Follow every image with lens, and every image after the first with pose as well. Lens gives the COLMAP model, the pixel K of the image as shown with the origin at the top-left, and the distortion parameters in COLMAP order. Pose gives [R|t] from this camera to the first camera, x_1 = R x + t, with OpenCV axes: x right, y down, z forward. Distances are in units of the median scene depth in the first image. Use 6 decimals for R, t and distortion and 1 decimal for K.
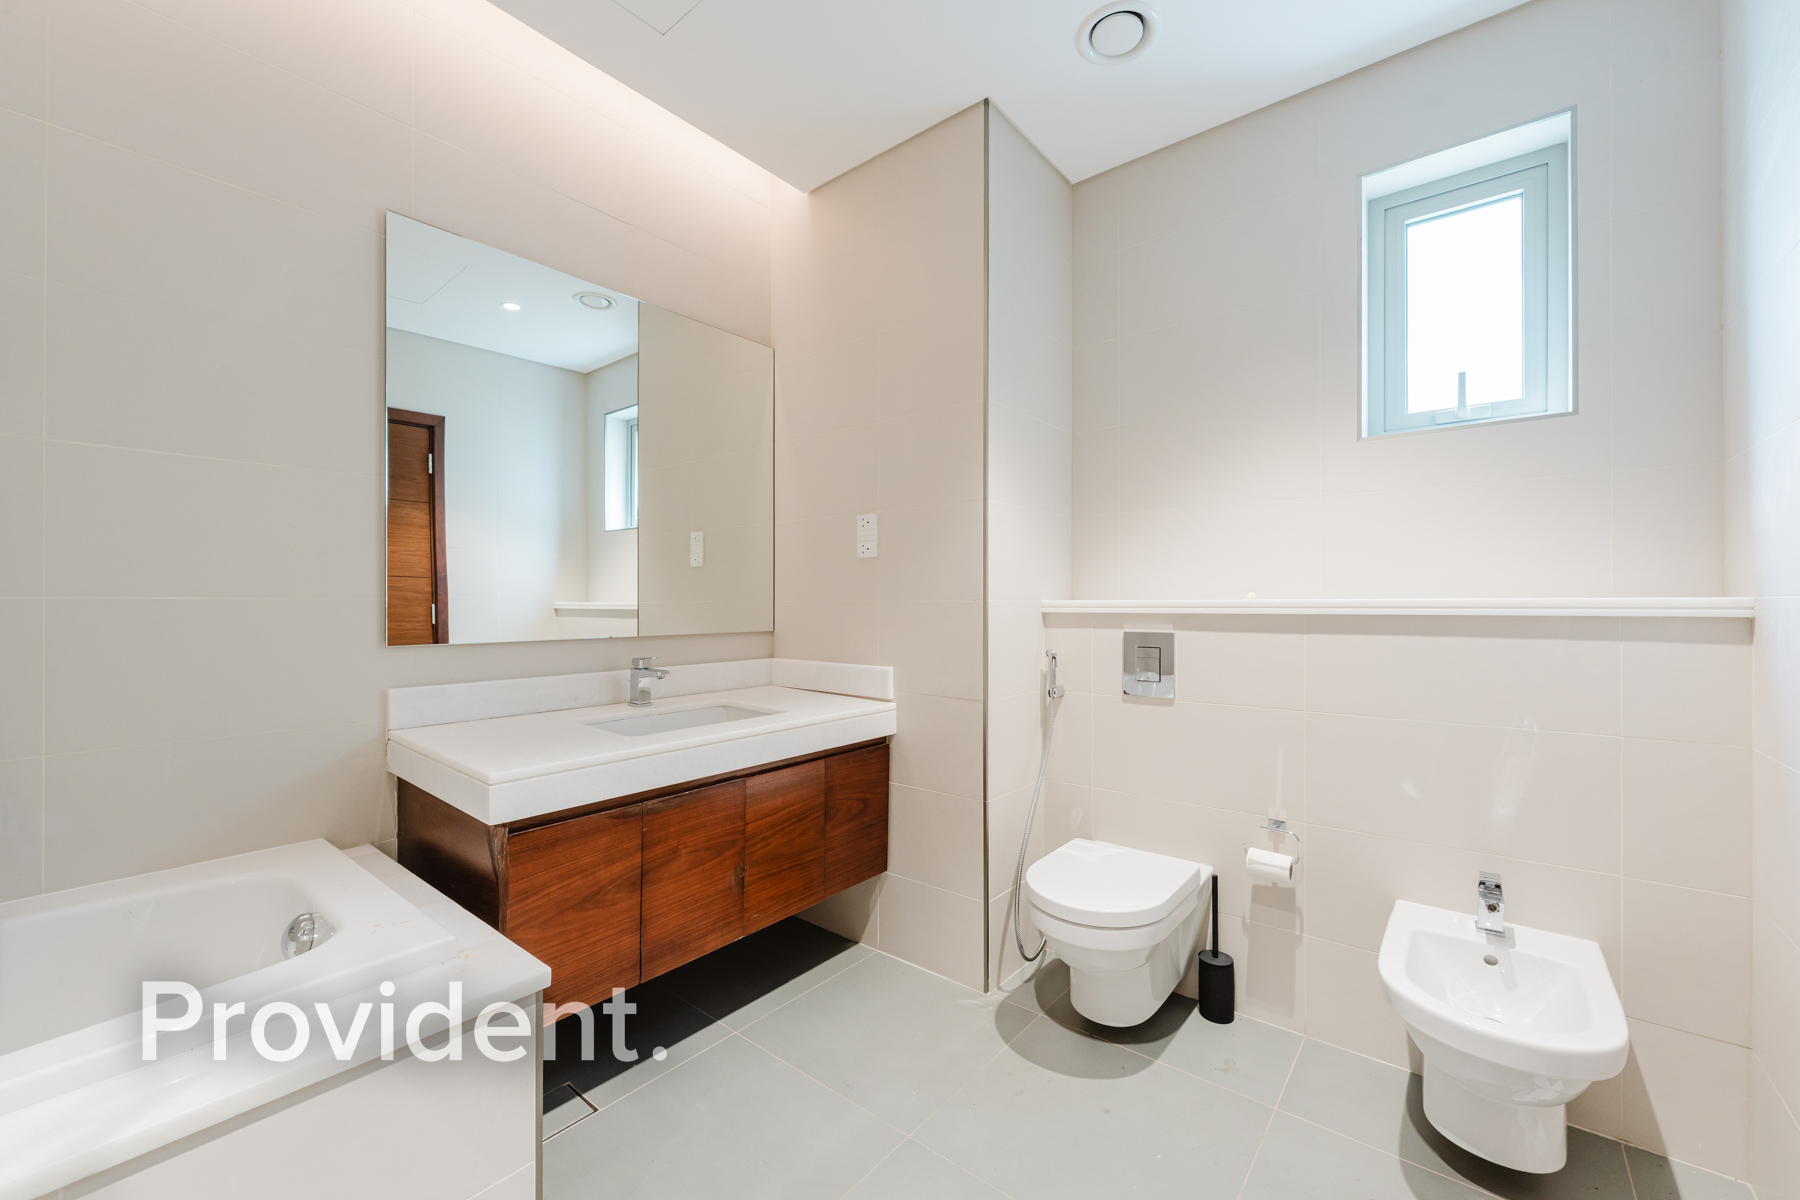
lens RADIAL K [[716.7, 0, 897.2], [0, 716.7, 600.0], [0, 0, 1]] dist [0.001386, 0.000139]
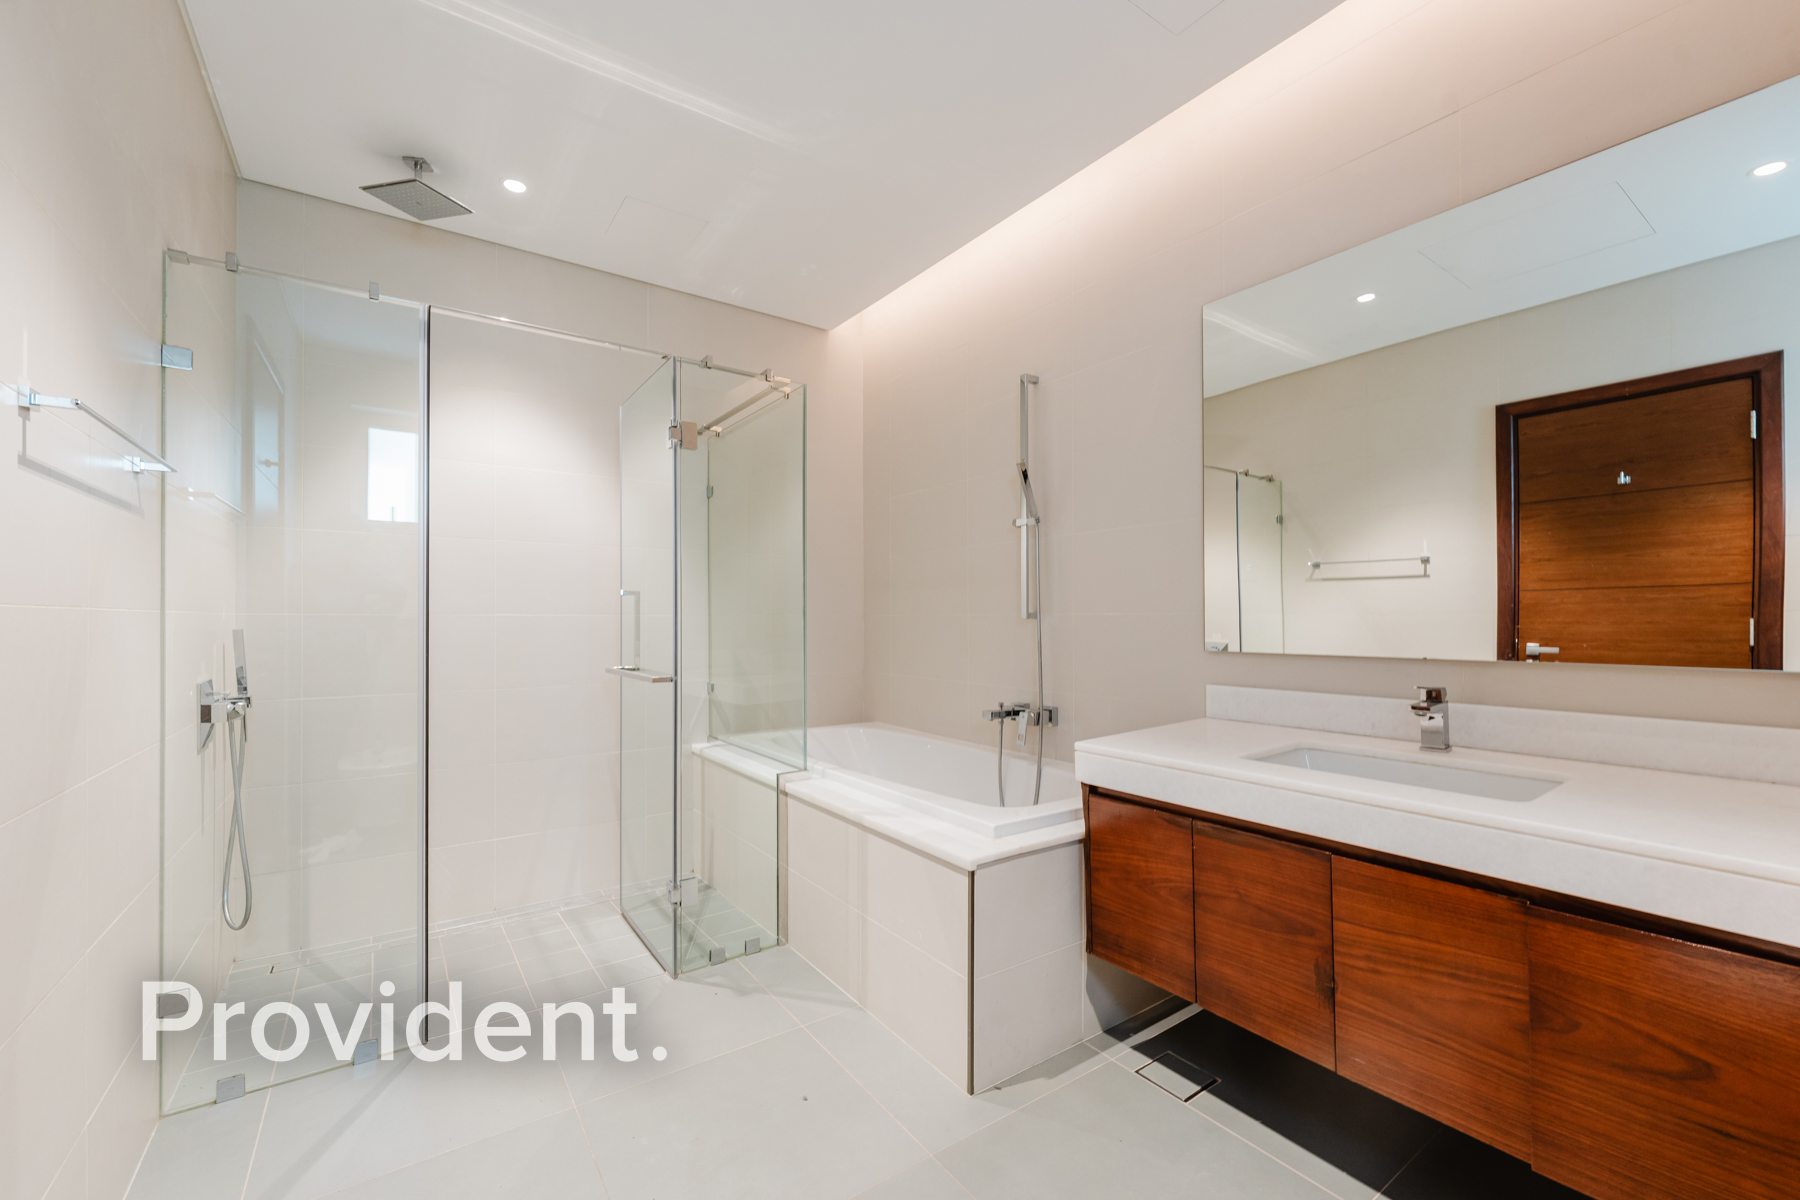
lens RADIAL K [[716.7, 0, 897.2], [0, 716.7, 612.6], [0, 0, 1]] dist [0.001386, 0.000139]
pose [[-0.280057, -0.008713, -0.959944, 0.518620], [0.003938, 0.999940, -0.010224, 0.007199], [0.959975, -0.006643, -0.280006, 0.659662]]
